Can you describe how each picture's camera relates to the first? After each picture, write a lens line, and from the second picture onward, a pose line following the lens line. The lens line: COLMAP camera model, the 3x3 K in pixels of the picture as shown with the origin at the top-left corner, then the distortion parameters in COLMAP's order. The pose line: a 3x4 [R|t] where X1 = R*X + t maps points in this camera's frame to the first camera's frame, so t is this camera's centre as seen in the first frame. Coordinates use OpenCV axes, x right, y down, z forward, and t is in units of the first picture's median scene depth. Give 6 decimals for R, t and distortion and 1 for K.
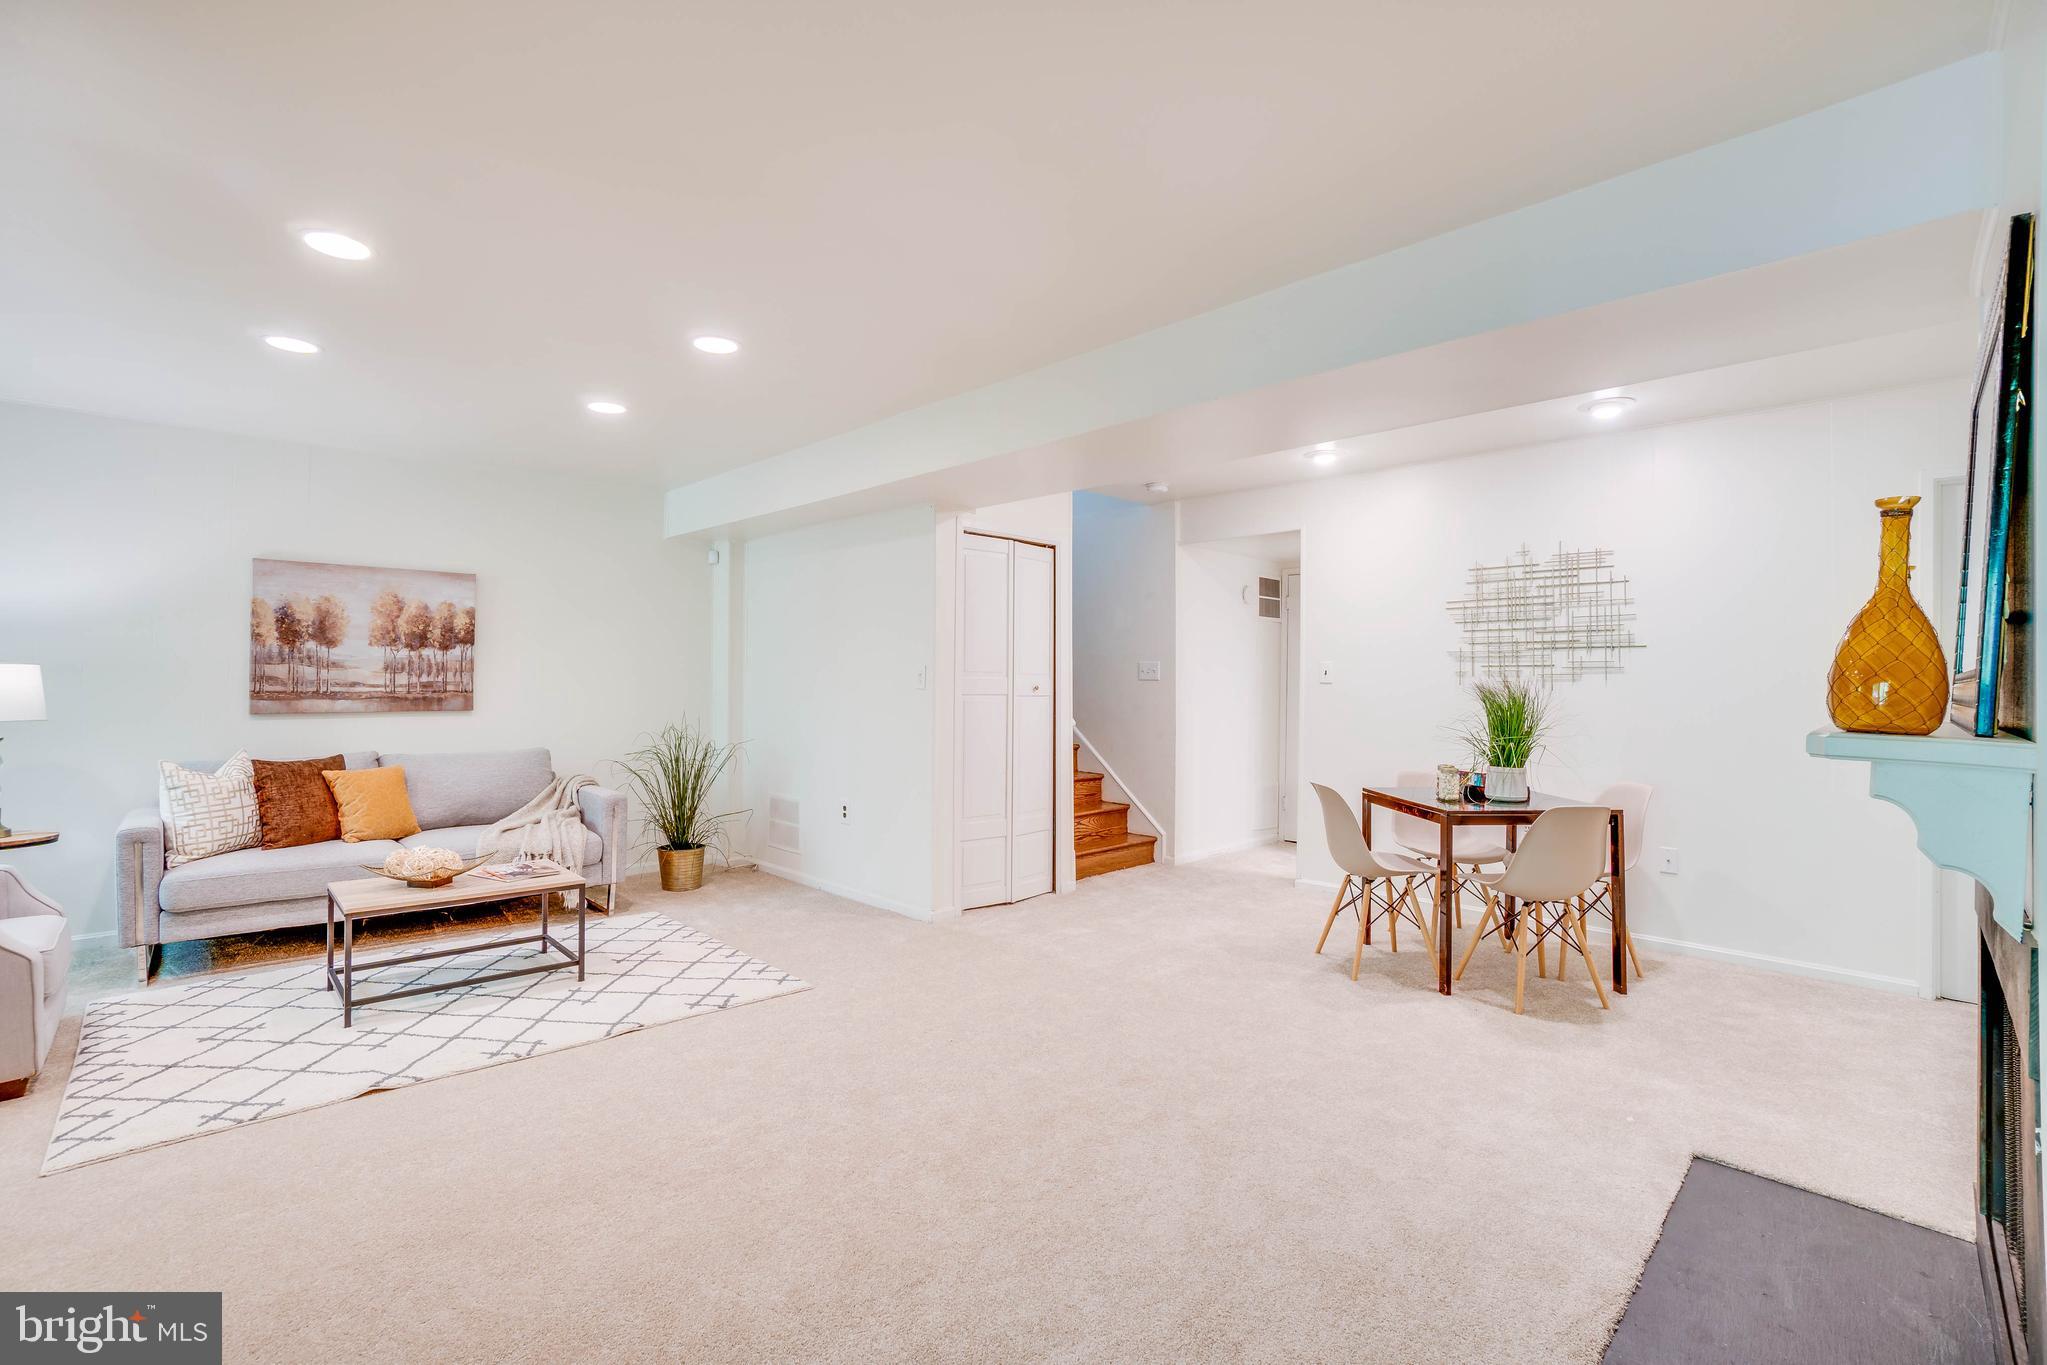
lens RADIAL K [[917.5, 0, 1002.9], [0, 917.5, 674.8], [0, 0, 1]] dist [-0.031670, 0.000474]
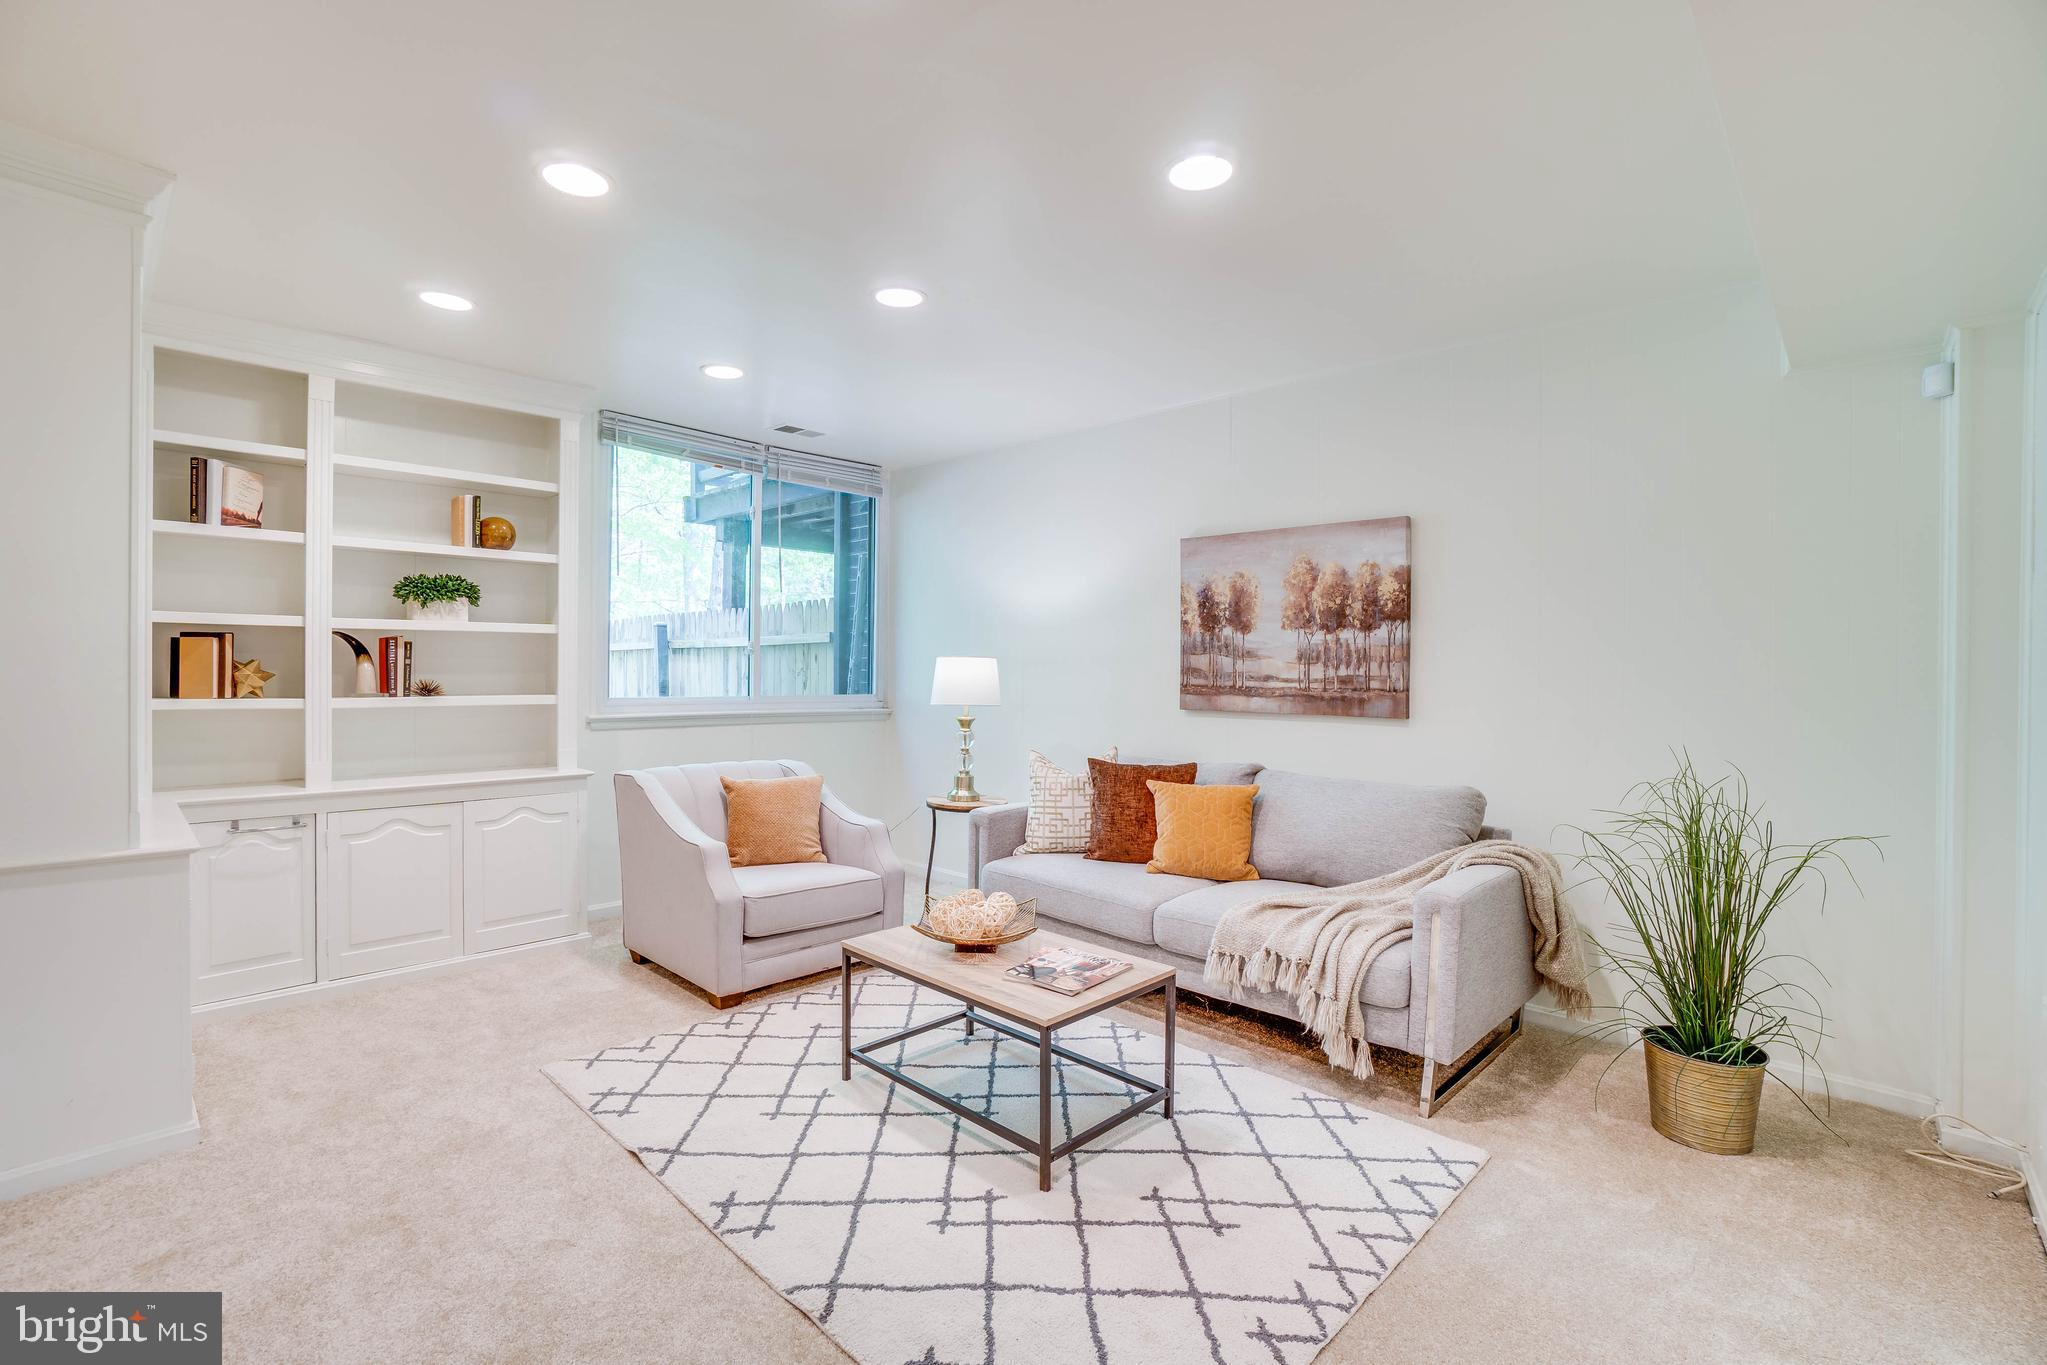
lens RADIAL K [[917.5, 0, 1002.9], [0, 917.5, 674.8], [0, 0, 1]] dist [-0.031670, 0.000474]
pose [[0.039491, 0.000400, -0.999220, 0.084623], [-0.005199, 0.999986, 0.000194, 0.008603], [0.999206, 0.005187, 0.039493, 0.727794]]
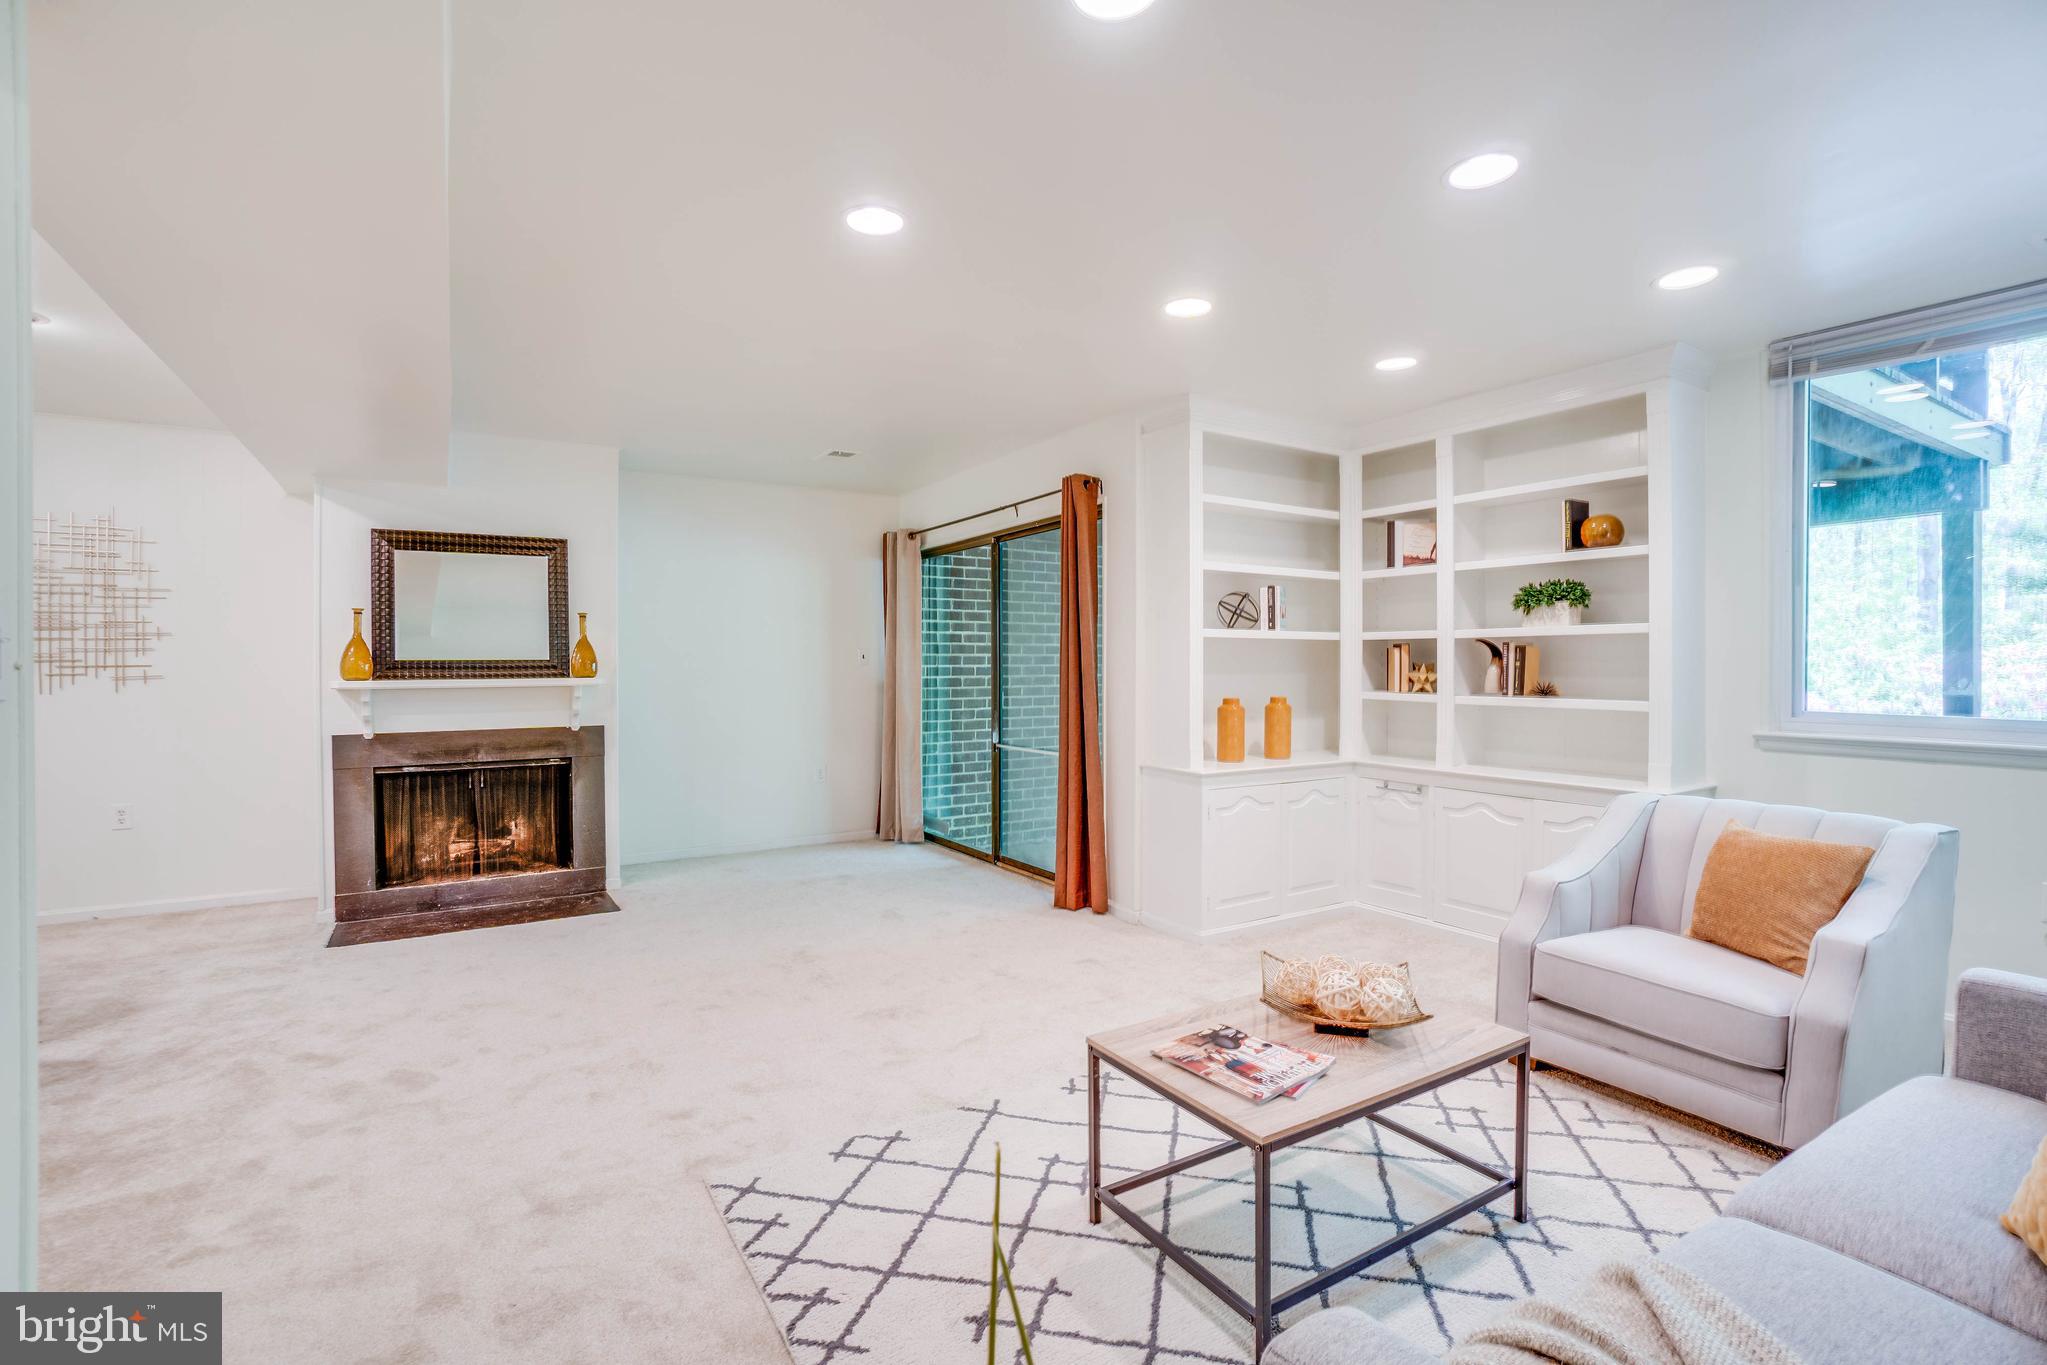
lens RADIAL K [[917.5, 0, 1002.9], [0, 917.5, 674.8], [0, 0, 1]] dist [-0.031670, 0.000474]
pose [[-0.977555, -0.010431, 0.210420, -0.406972], [-0.009041, 0.999931, 0.007566, 0.007412], [-0.210484, 0.005494, -0.977582, 1.184477]]
